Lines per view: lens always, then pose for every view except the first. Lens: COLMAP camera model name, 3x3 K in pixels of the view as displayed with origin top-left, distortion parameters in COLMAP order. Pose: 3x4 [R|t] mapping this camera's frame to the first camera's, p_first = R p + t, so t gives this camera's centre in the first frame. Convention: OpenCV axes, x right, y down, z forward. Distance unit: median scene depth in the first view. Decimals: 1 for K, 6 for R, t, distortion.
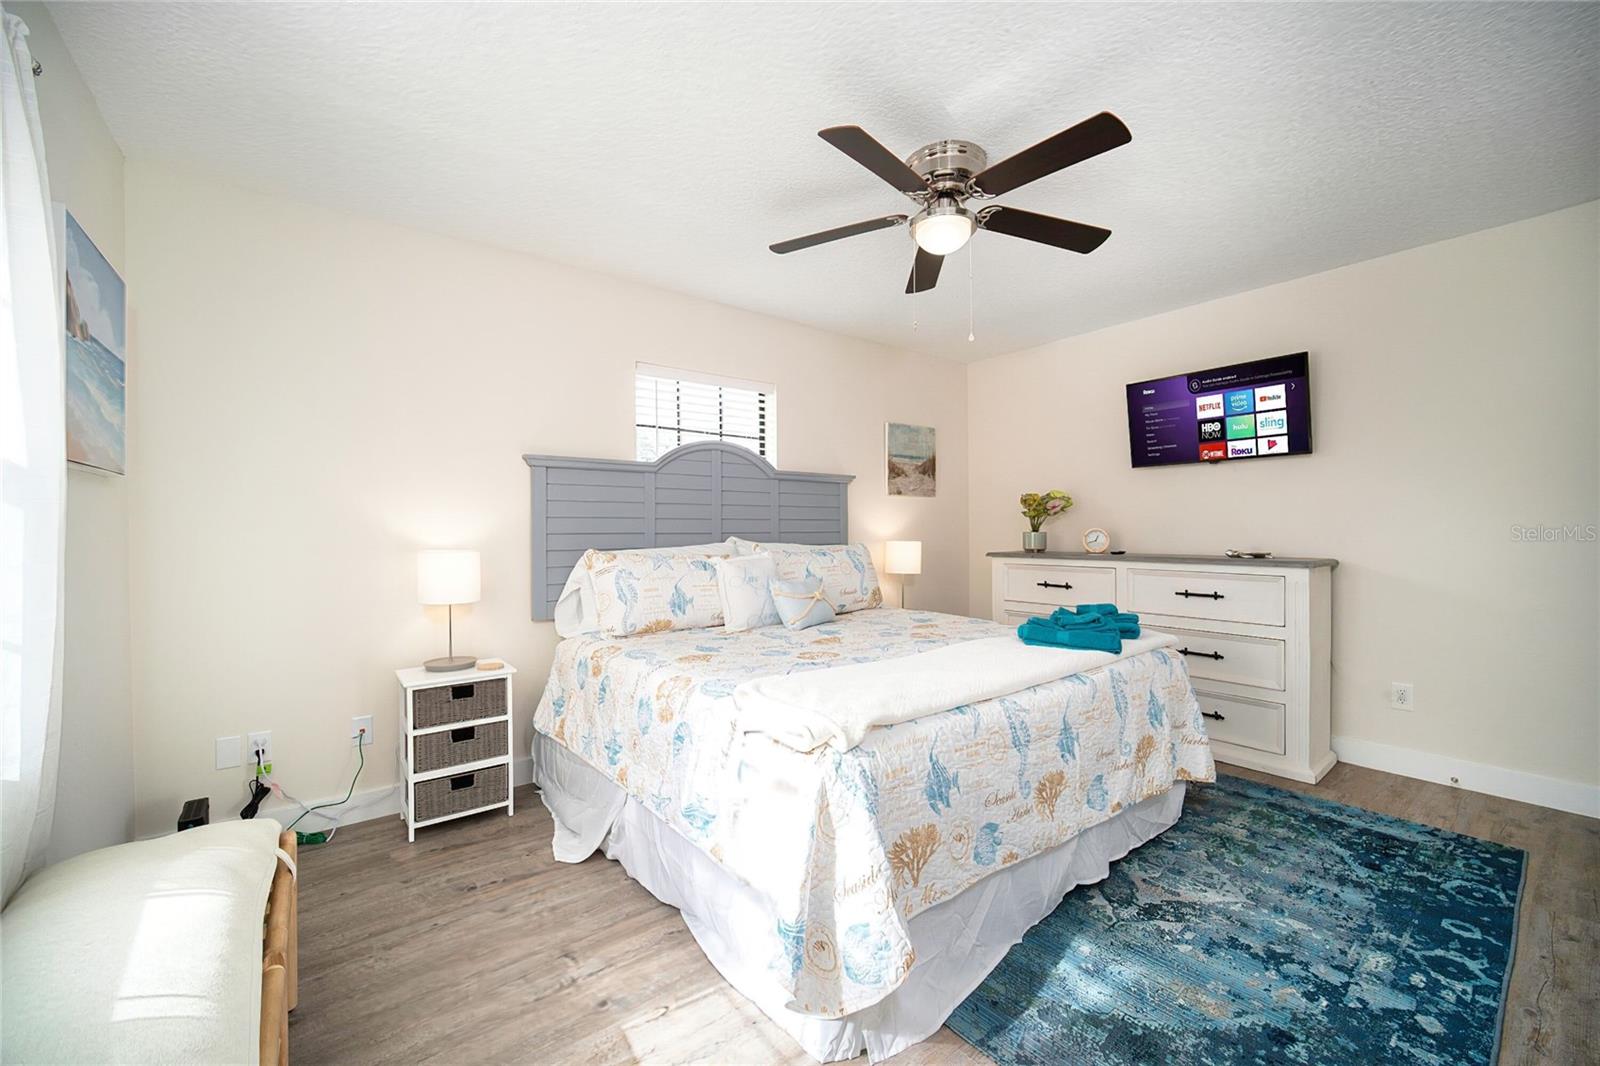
lens RADIAL K [[635.0, 0, 804.4], [0, 635.0, 540.7], [0, 0, 1]] dist [0.001459, 0.000053]
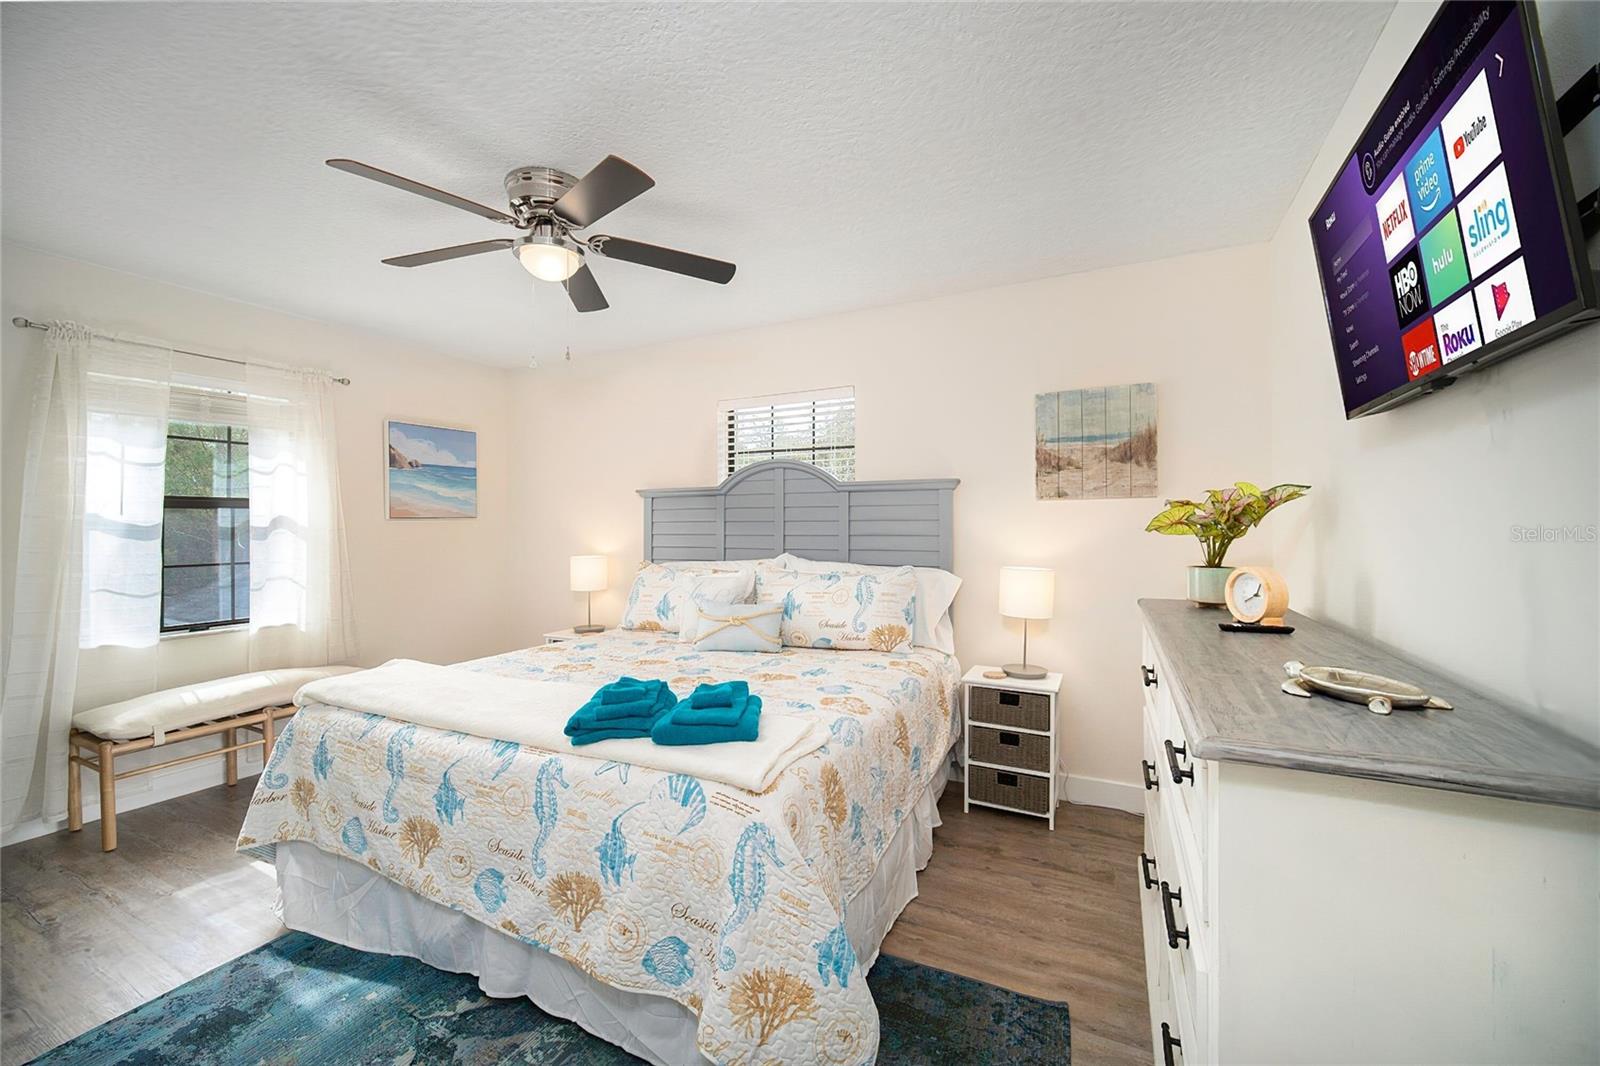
lens RADIAL K [[641.1, 0, 800.0], [0, 641.1, 533.0], [0, 0, 1]] dist [-0.005742, -0.000396]
pose [[0.431943, 0.014297, -0.901788, 0.818140], [-0.013929, 0.999861, 0.009180, -0.048545], [0.901794, 0.008596, 0.432082, 0.591231]]
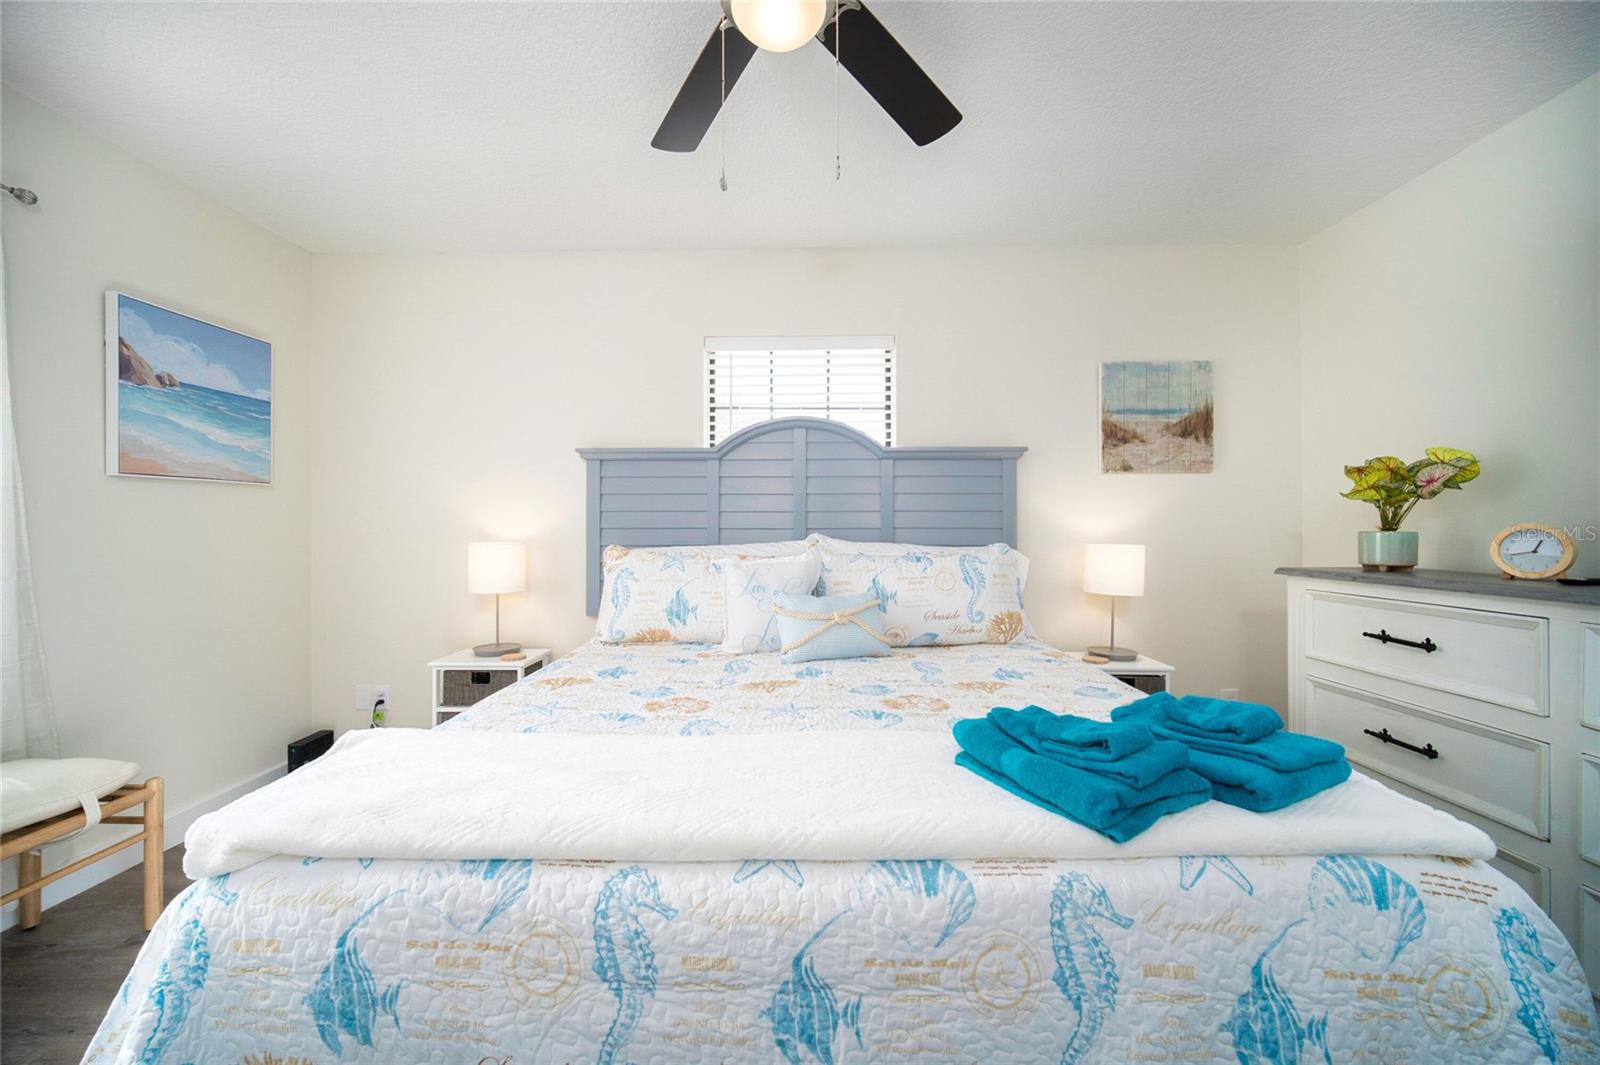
lens RADIAL K [[635.4, 0, 798.4], [0, 635.4, 529.0], [0, 0, 1]] dist [-0.002512, -0.000077]
pose [[0.777927, 0.007296, -0.628313, 0.379772], [-0.013849, 0.999889, -0.005536, -0.007265], [0.628202, 0.013008, 0.777941, 0.366382]]
